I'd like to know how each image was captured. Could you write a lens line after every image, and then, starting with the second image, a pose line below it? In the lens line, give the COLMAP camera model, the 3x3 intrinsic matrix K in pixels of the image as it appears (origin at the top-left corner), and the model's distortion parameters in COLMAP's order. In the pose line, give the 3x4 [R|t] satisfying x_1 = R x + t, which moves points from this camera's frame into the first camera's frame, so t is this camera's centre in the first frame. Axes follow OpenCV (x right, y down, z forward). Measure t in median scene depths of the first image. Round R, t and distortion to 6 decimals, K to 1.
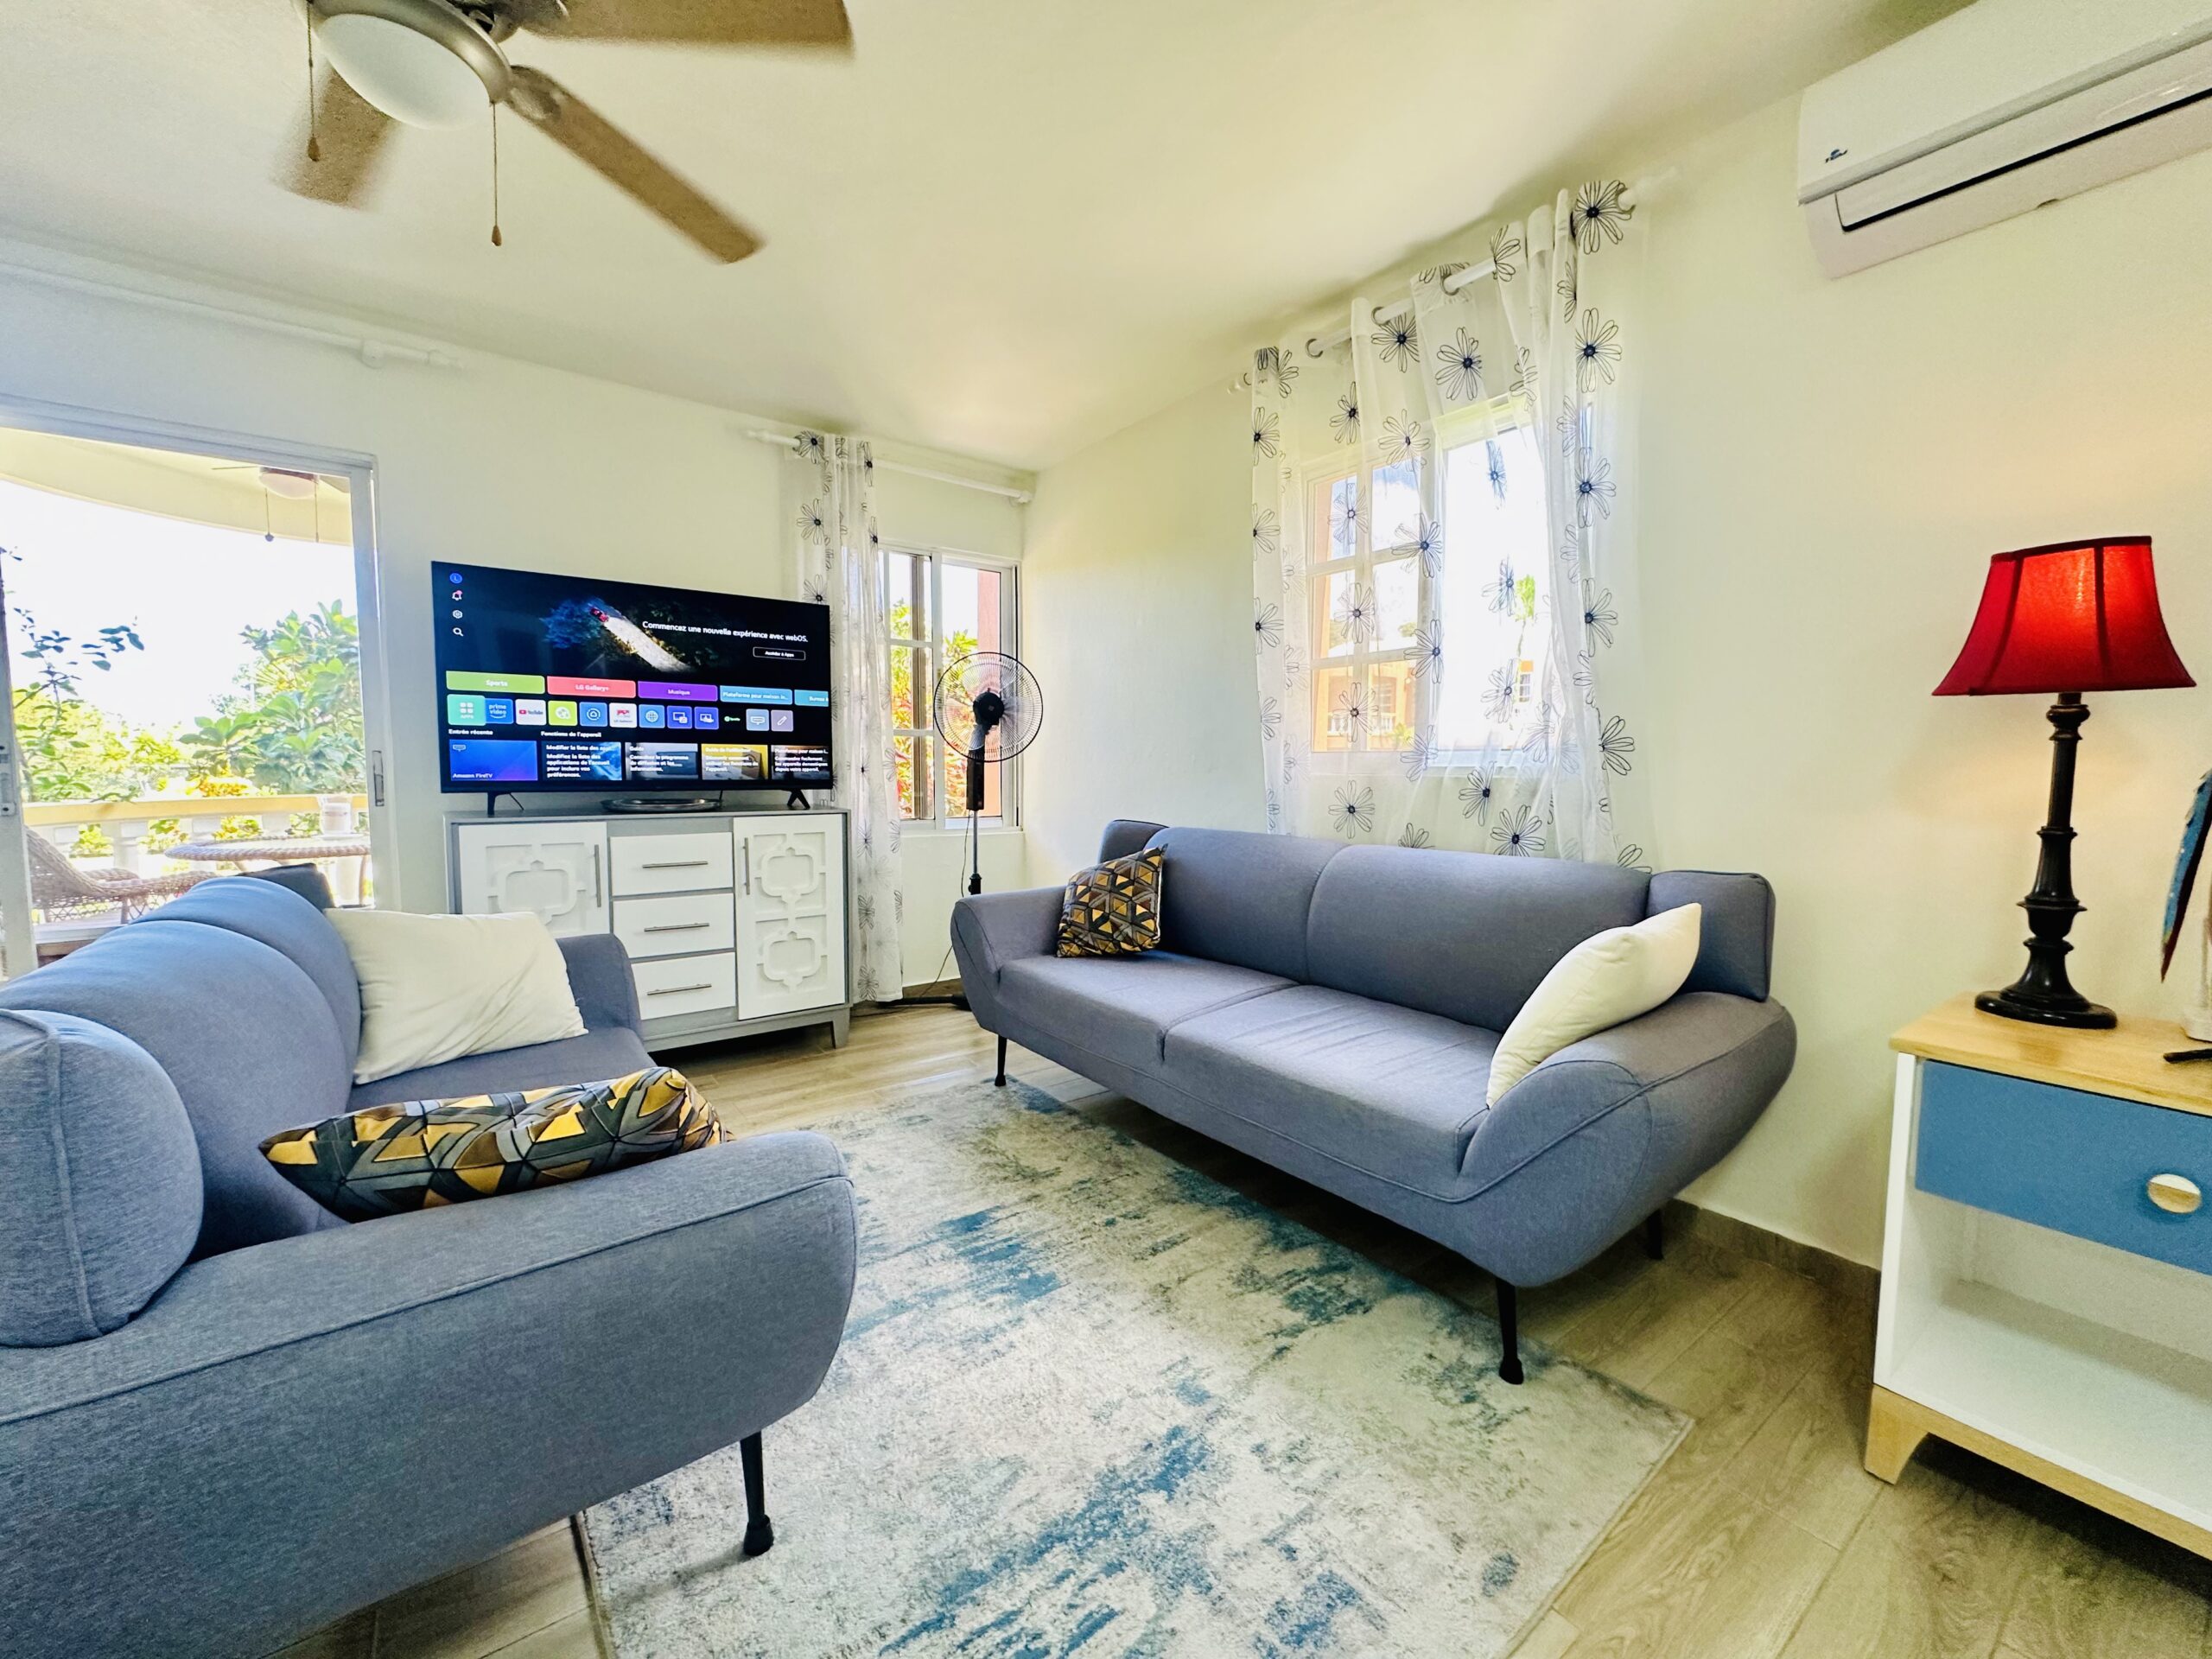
lens RADIAL K [[888.4, 0, 1107.5], [0, 888.4, 827.4], [0, 0, 1]] dist [-0.007340, 0.001446]
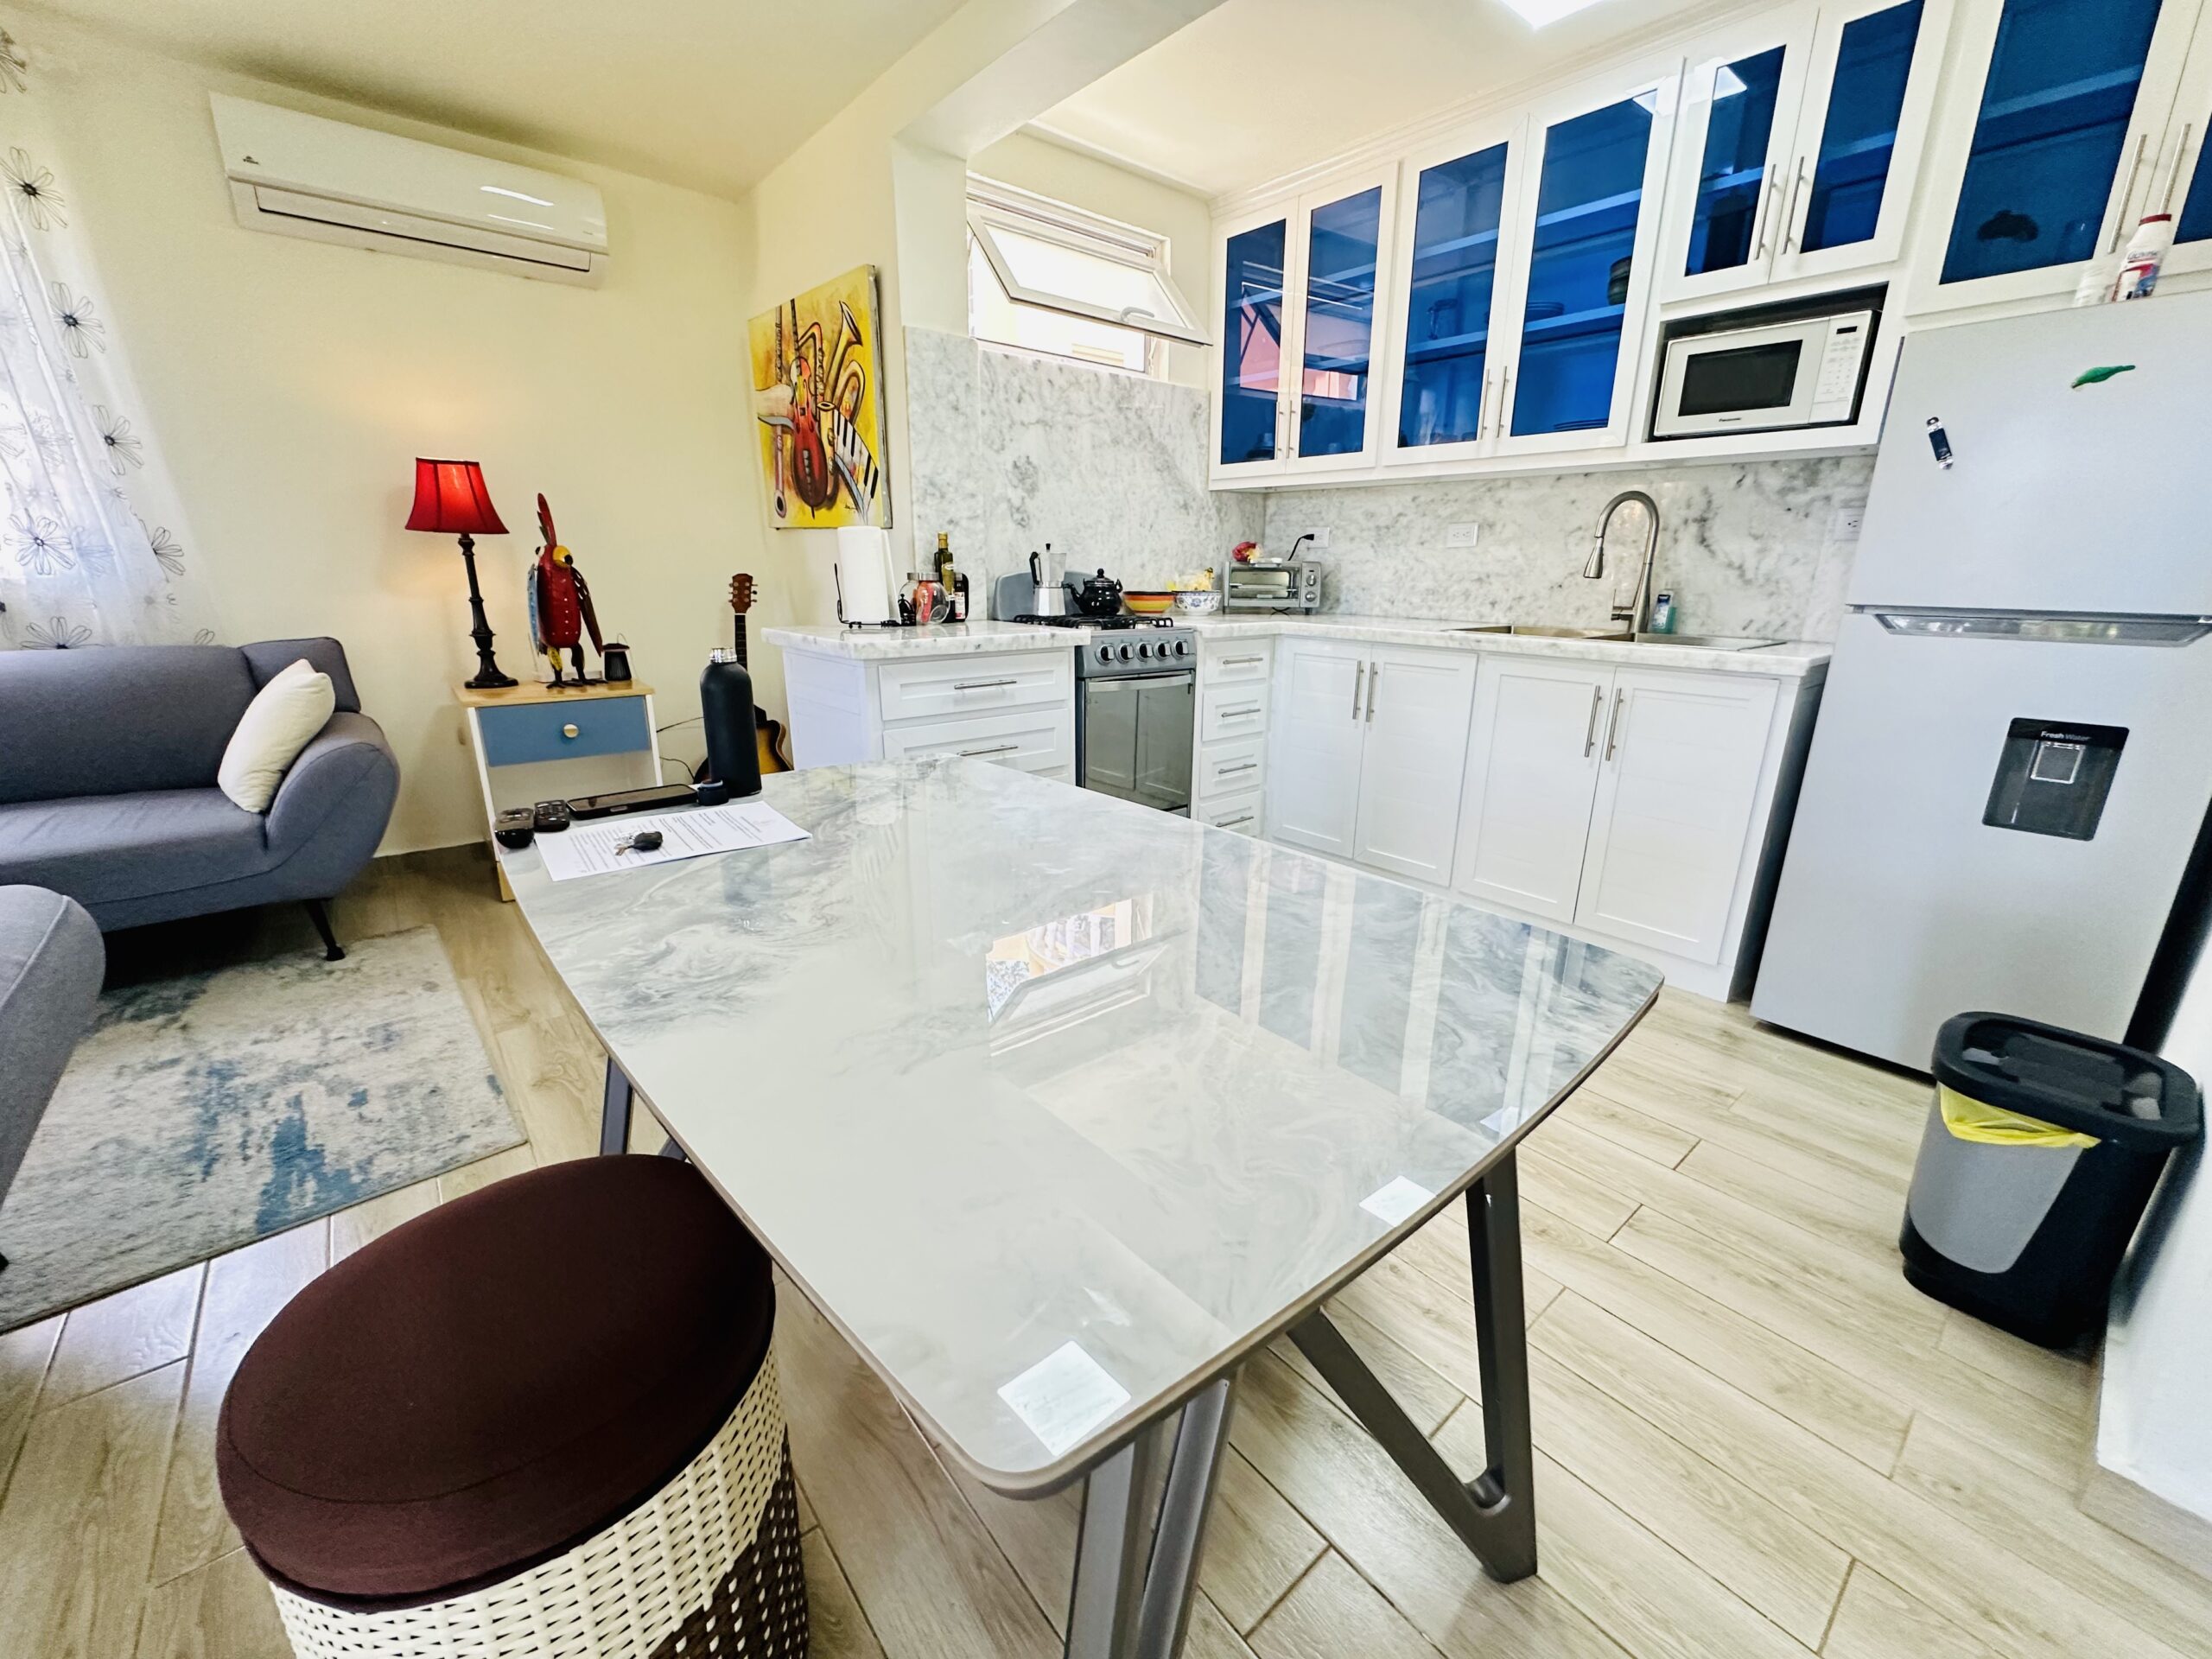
lens RADIAL K [[888.4, 0, 1108.1], [0, 888.4, 827.9], [0, 0, 1]] dist [-0.007340, 0.001446]
pose [[-0.057255, -0.290250, 0.955236, -0.744751], [0.057395, 0.954267, 0.293396, -0.004386], [-0.996708, 0.071624, -0.037978, -0.250912]]
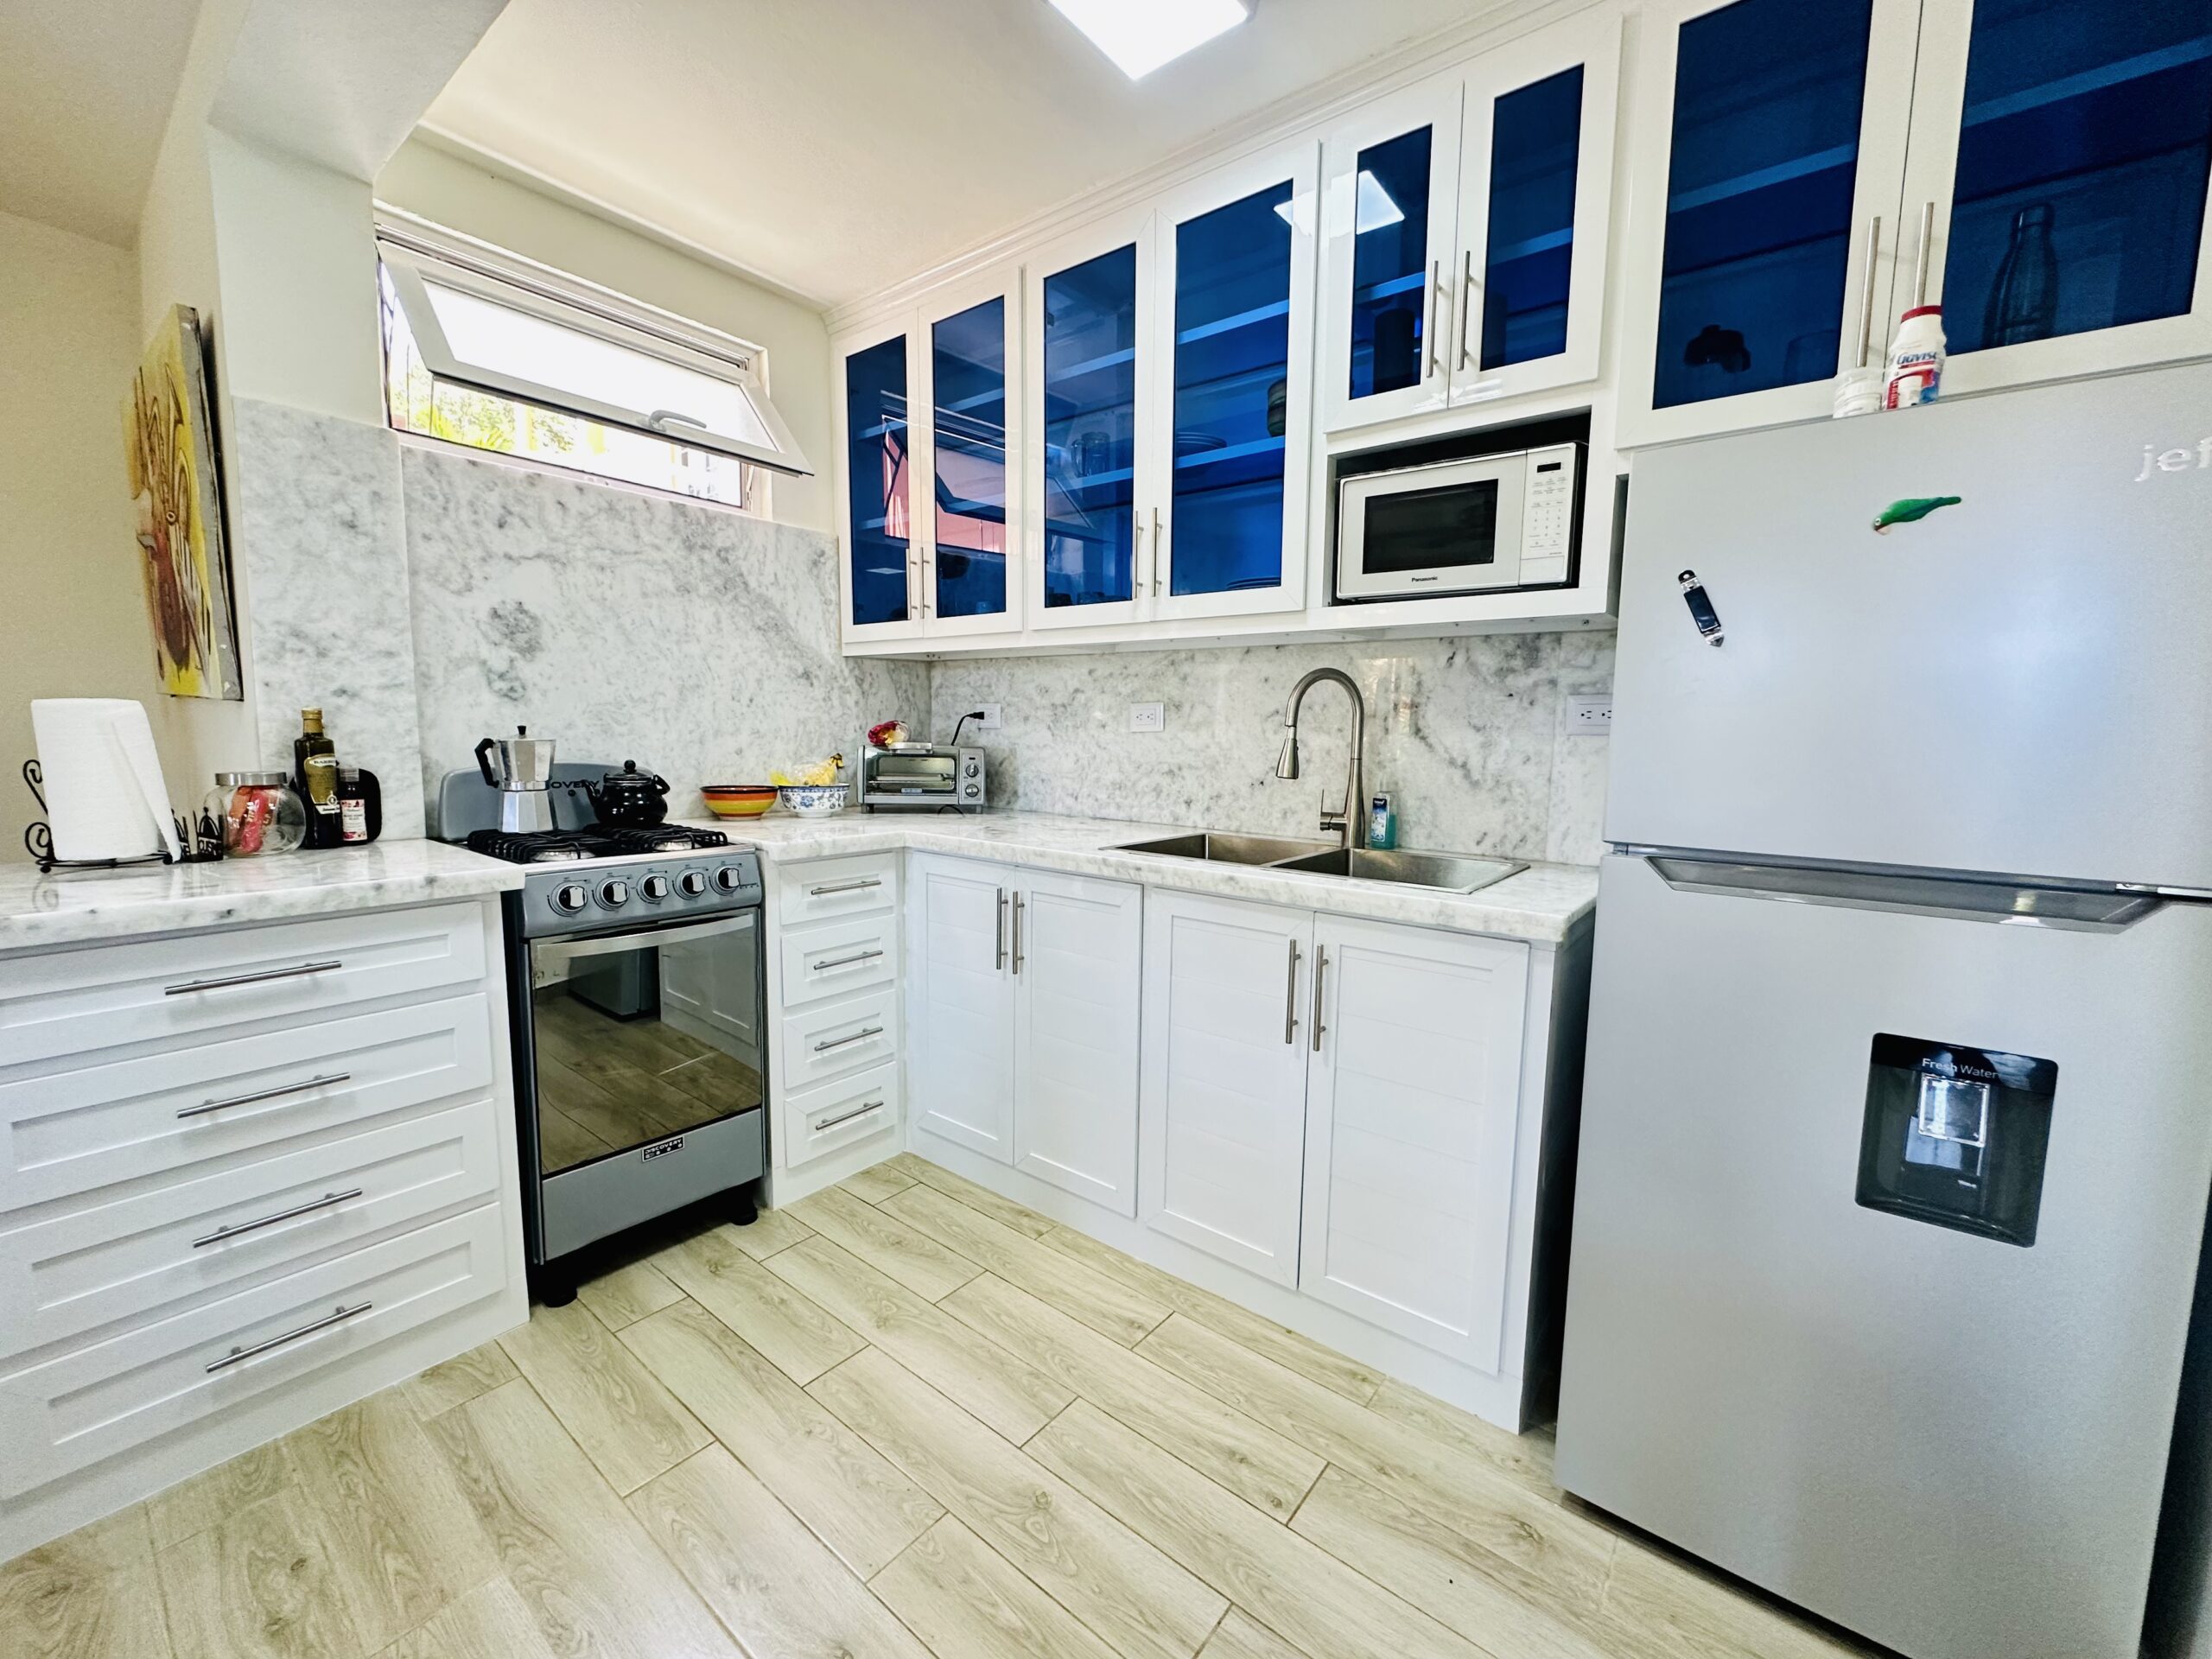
lens RADIAL K [[888.4, 0, 1106.6], [0, 888.4, 826.9], [0, 0, 1]] dist [-0.007340, 0.001446]
pose [[-0.255138, -0.115693, 0.959958, -0.364344], [0.045504, 0.990279, 0.131442, -0.015271], [-0.965833, 0.077217, -0.247394, -0.566898]]
